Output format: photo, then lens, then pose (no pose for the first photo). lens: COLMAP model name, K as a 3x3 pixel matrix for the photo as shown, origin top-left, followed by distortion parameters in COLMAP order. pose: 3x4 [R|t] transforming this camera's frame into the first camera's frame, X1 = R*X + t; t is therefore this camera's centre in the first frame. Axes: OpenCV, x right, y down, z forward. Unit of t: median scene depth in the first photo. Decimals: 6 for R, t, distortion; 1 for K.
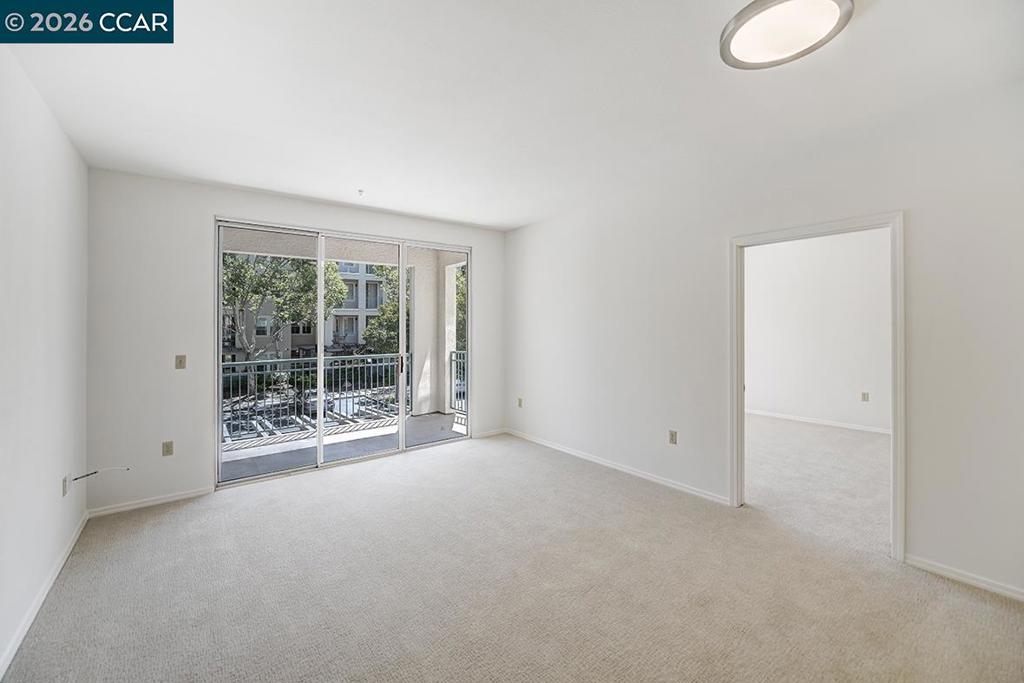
lens RADIAL K [[417.3, 0, 513.9], [0, 417.3, 327.2], [0, 0, 1]] dist [-0.001055, -0.000539]
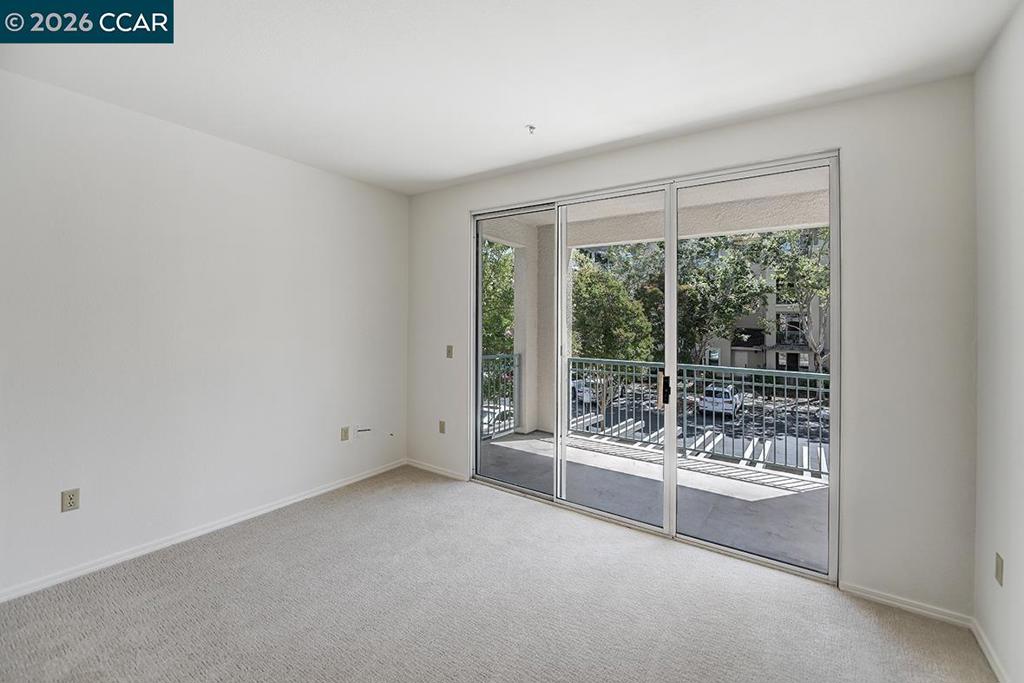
lens RADIAL K [[417.3, 0, 513.9], [0, 417.3, 327.2], [0, 0, 1]] dist [-0.001055, -0.000539]
pose [[0.301080, -0.005897, -0.953581, 0.281477], [-0.015088, 0.999826, -0.010947, 0.026720], [0.953479, 0.017684, 0.300939, 0.783123]]
